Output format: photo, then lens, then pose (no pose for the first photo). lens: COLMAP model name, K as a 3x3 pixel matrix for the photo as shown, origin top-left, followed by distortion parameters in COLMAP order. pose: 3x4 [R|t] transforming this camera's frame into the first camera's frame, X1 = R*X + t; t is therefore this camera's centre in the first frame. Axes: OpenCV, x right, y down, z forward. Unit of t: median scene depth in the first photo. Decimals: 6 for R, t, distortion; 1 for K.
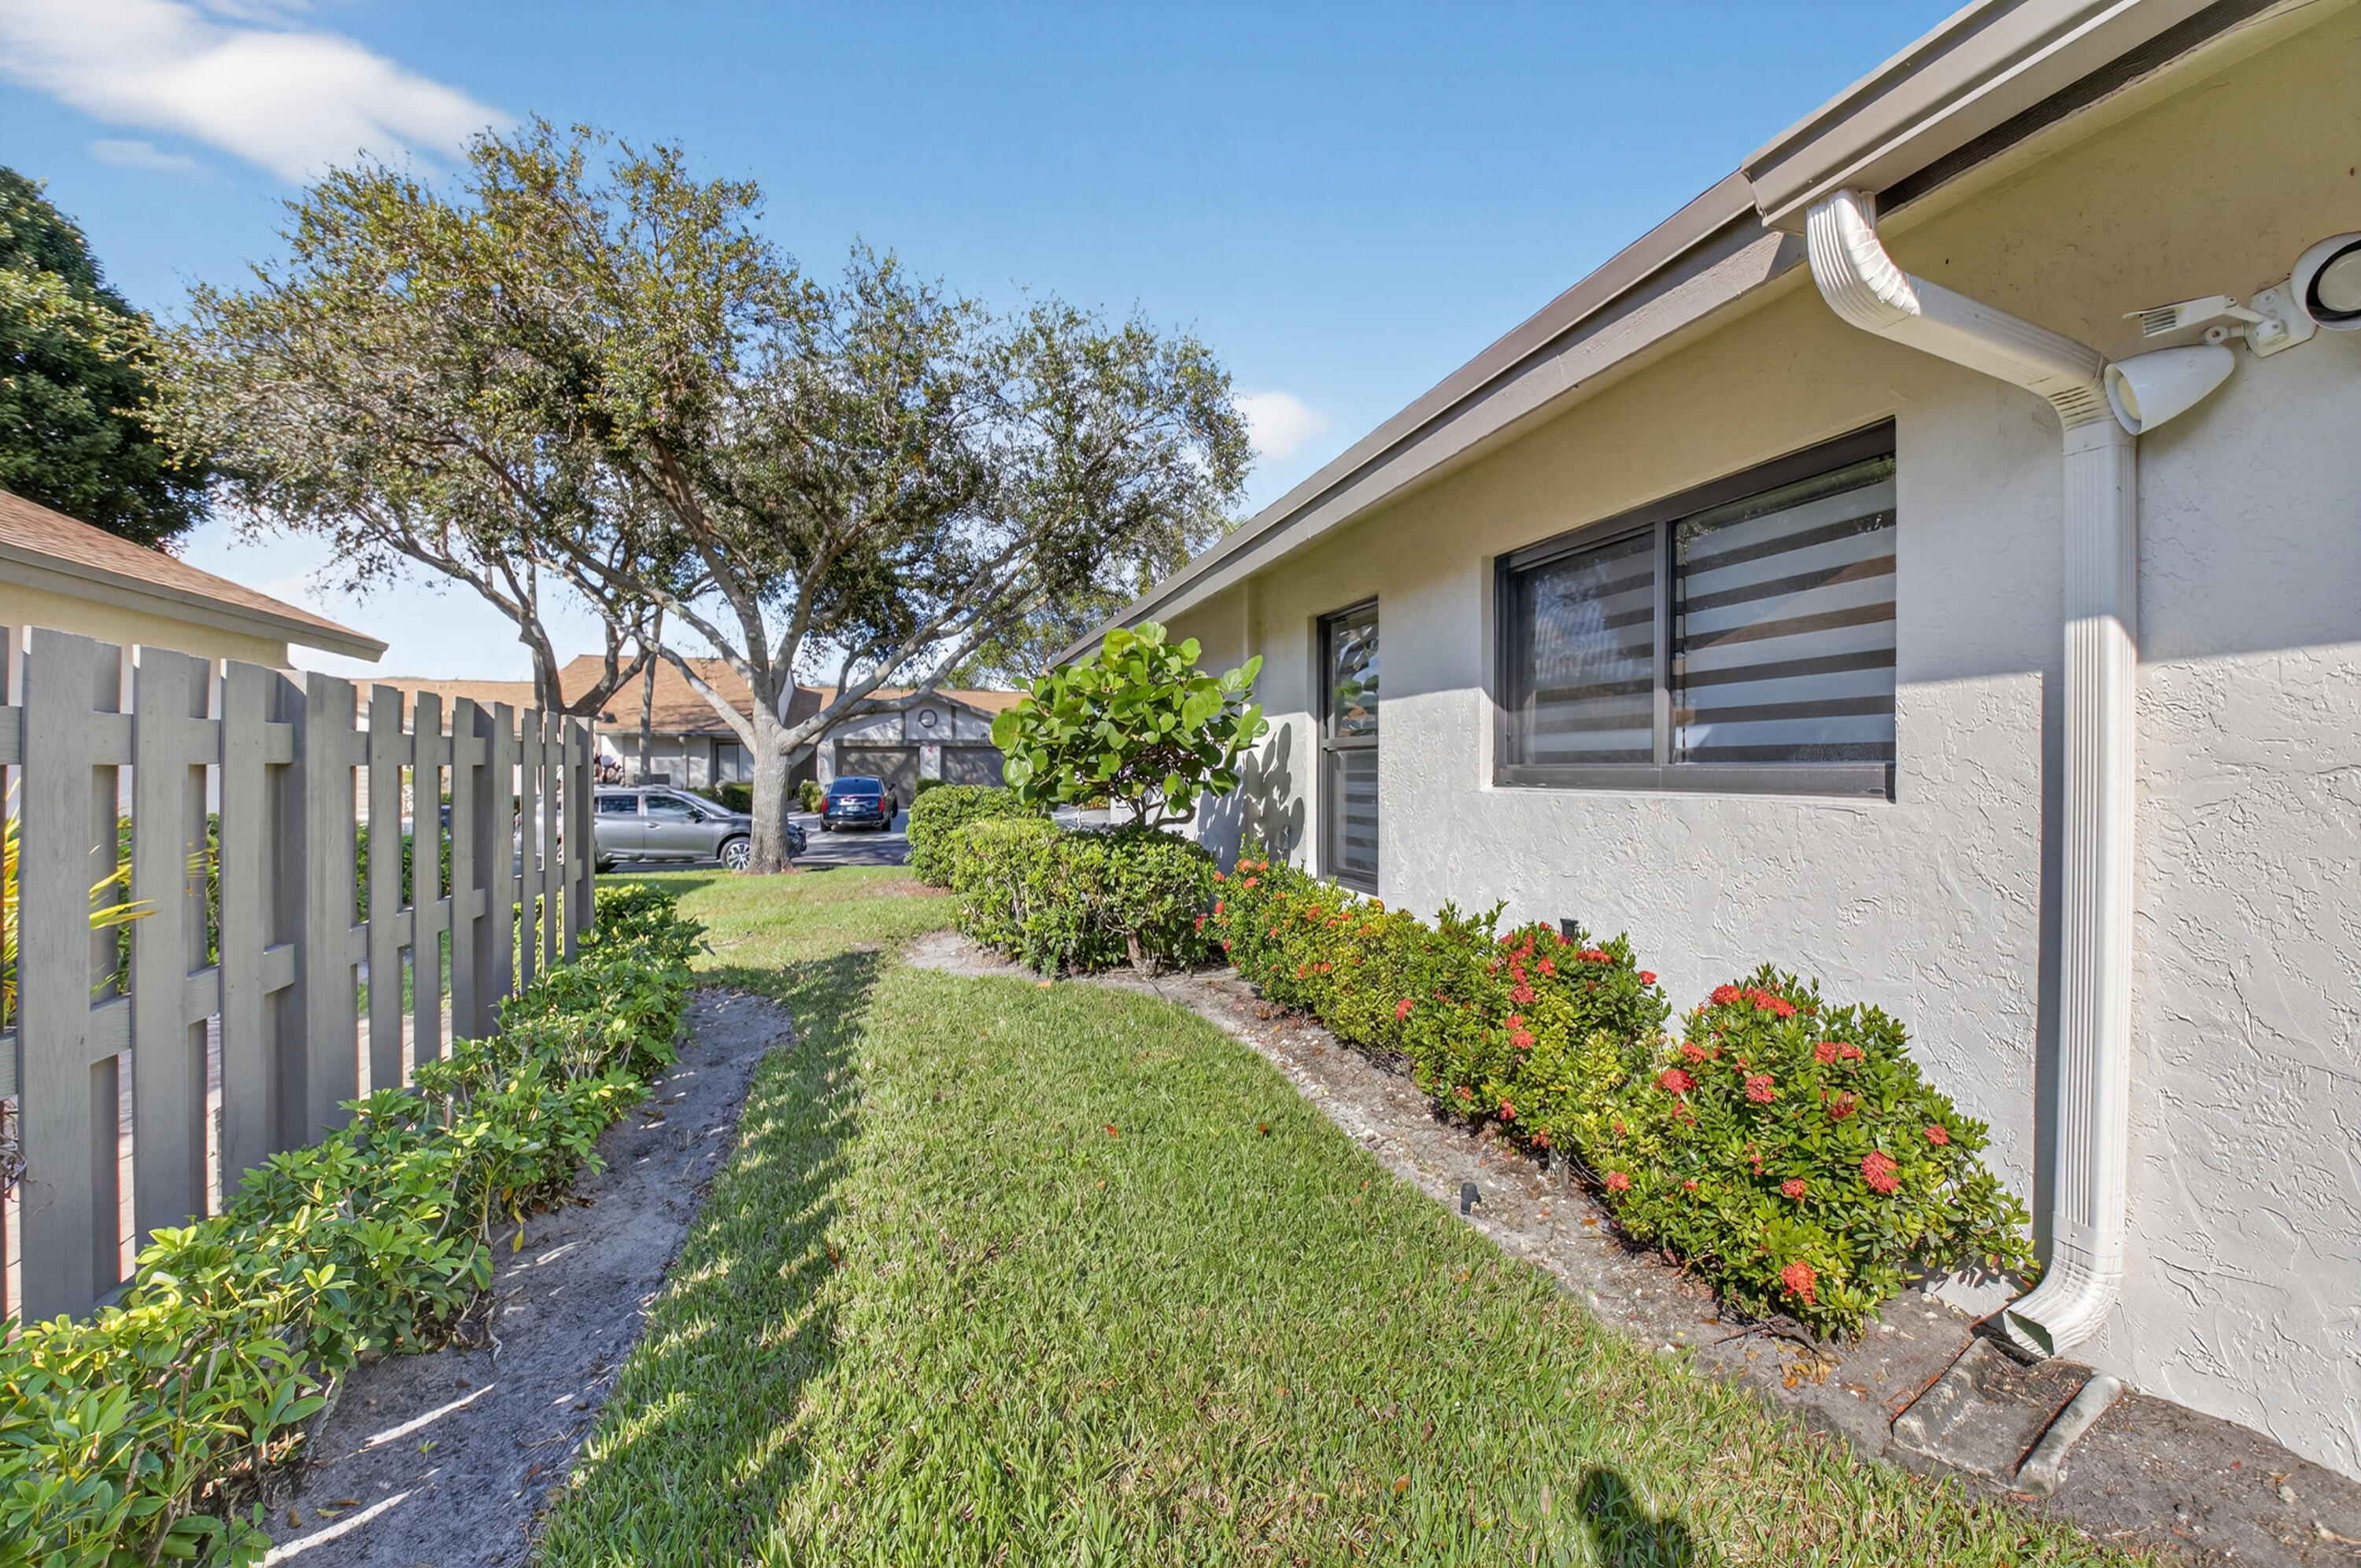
lens RADIAL K [[1032.8, 0, 1199.9], [0, 1032.8, 777.1], [0, 0, 1]] dist [0.003625, -0.019085]
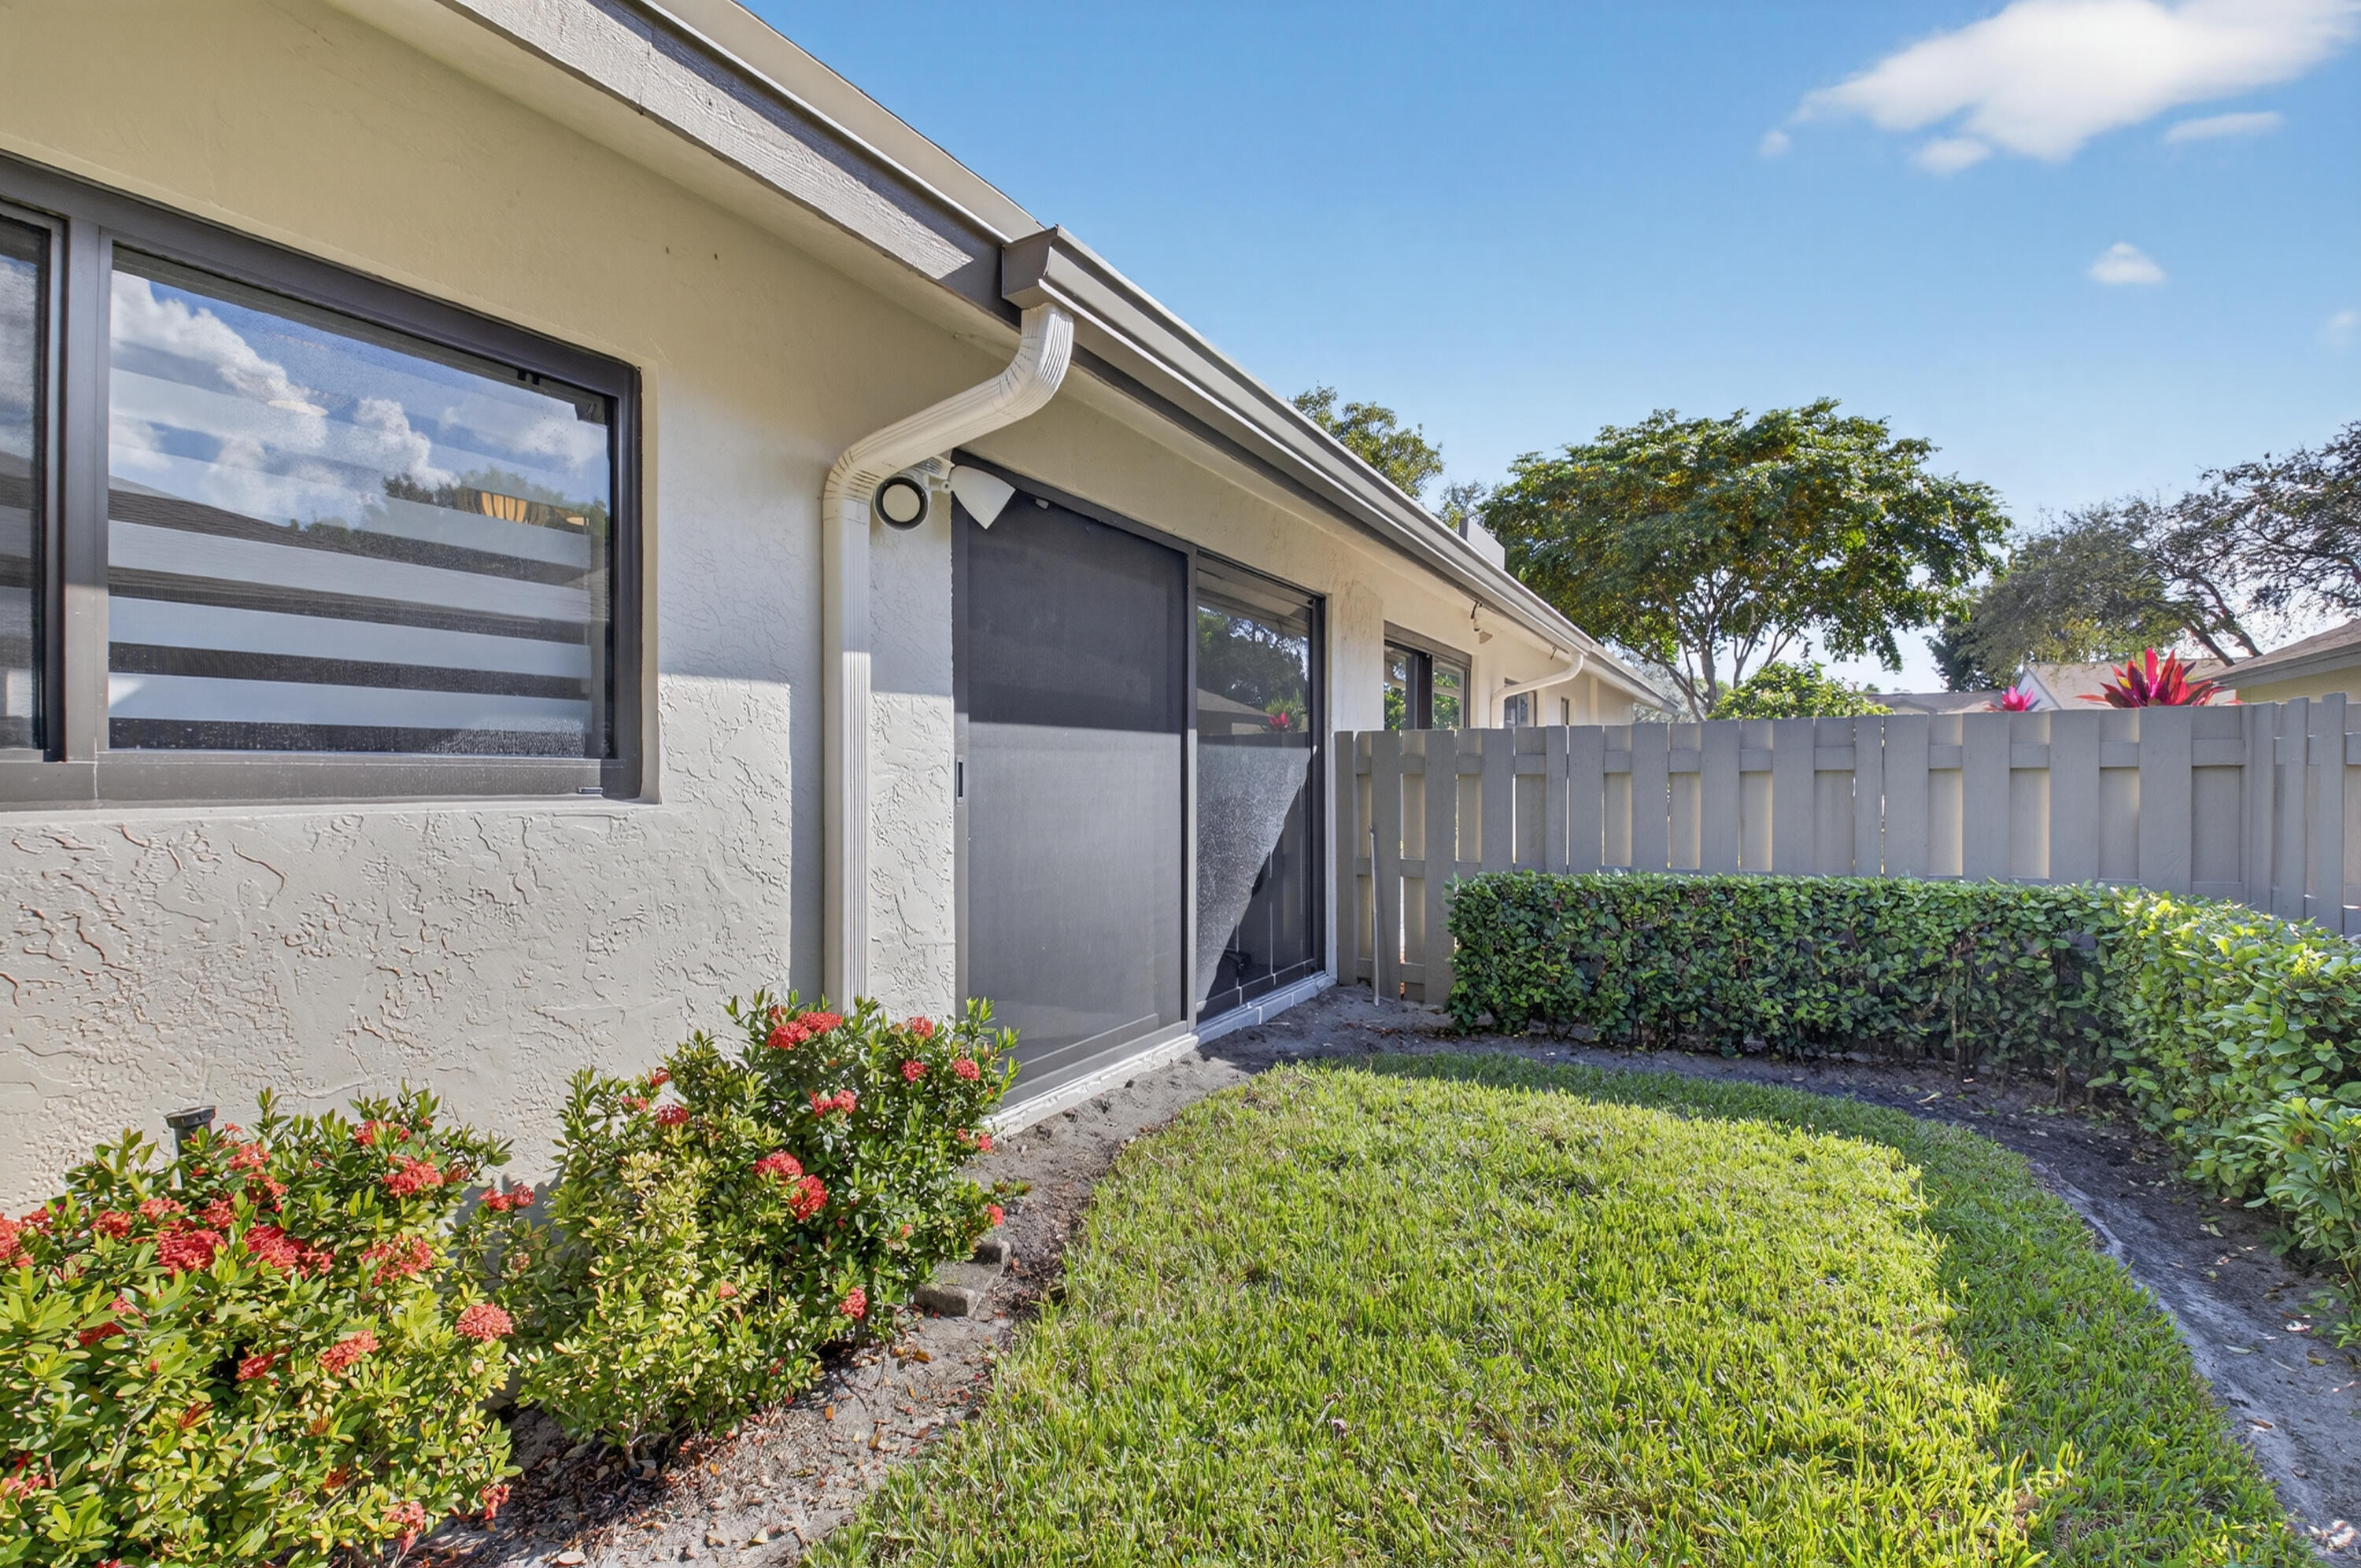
lens RADIAL K [[1066.8, 0, 1174.6], [0, 1066.8, 772.7], [0, 0, 1]] dist [0.001912, -0.000070]
pose [[-0.672608, -0.004791, 0.739983, -0.346530], [0.002020, 0.999963, 0.008310, -0.008393], [-0.739996, 0.007084, -0.672574, 1.378251]]
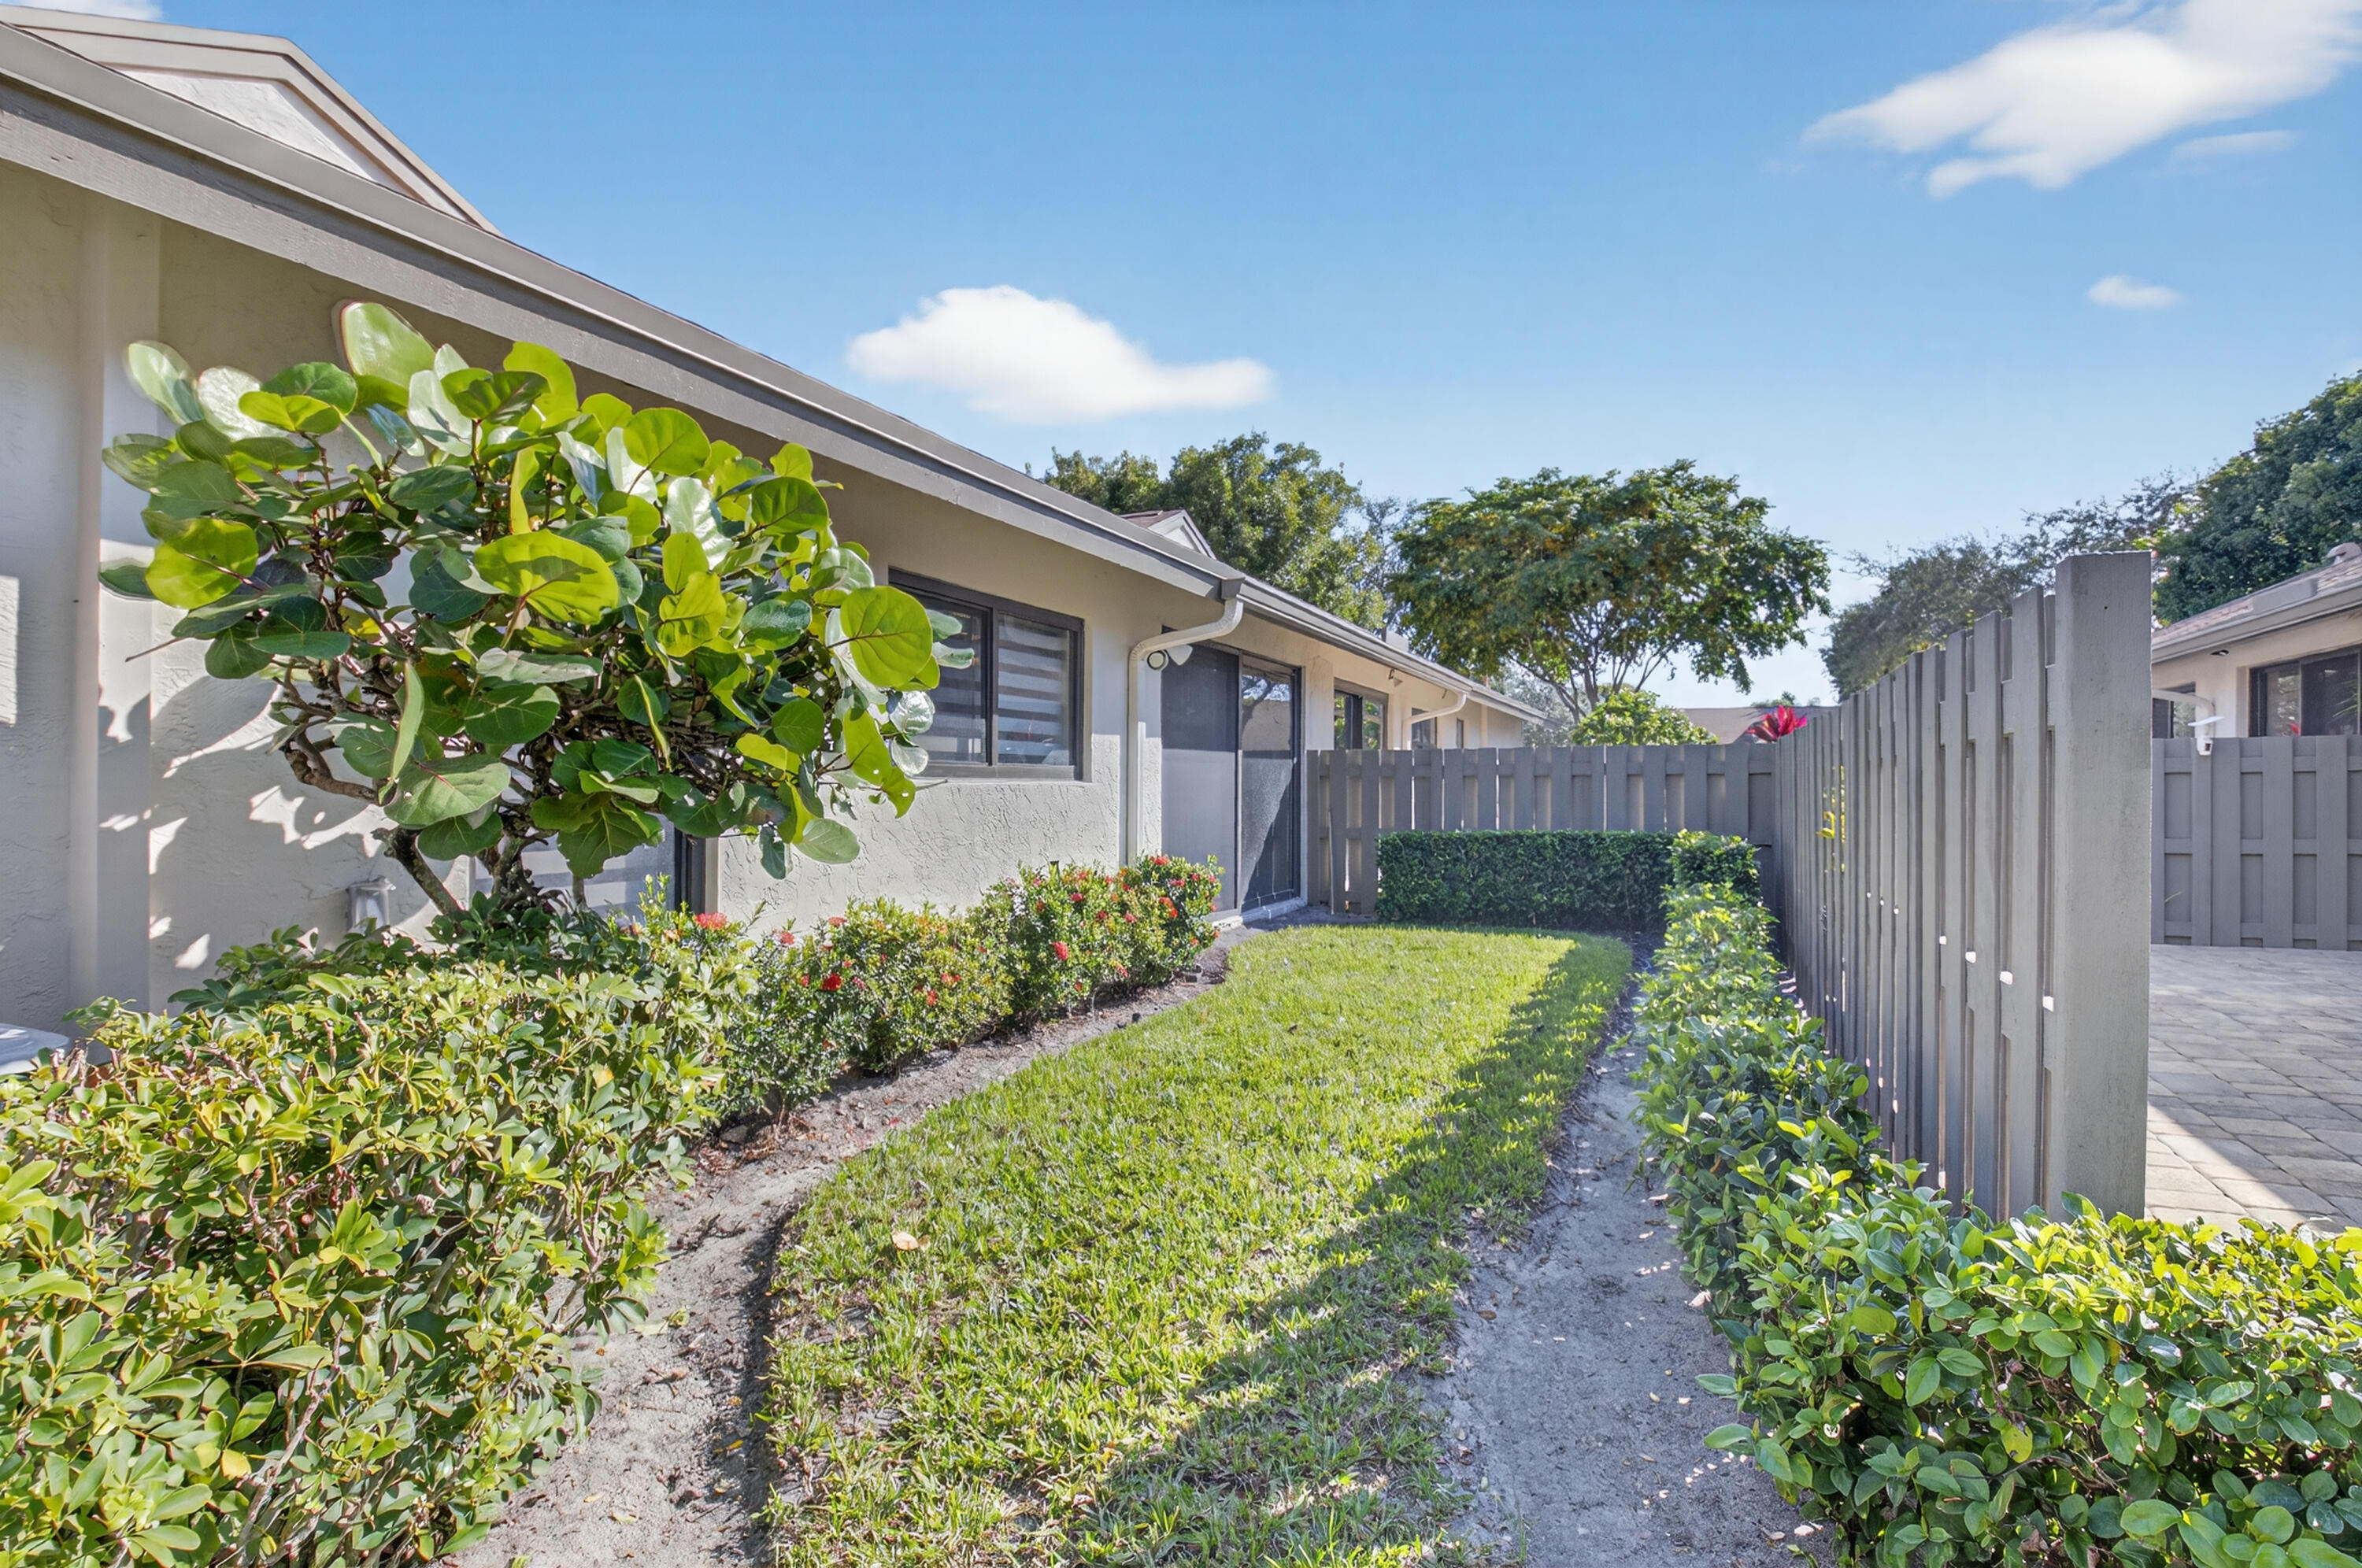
lens RADIAL K [[1033.3, 0, 1200.4], [0, 1033.3, 777.1], [0, 0, 1]] dist [0.003625, -0.019085]
pose [[-0.738977, -0.008544, 0.673676, -1.252066], [-0.004896, 0.999961, 0.007312, -0.006383], [-0.673713, 0.002105, -0.738990, 2.844481]]
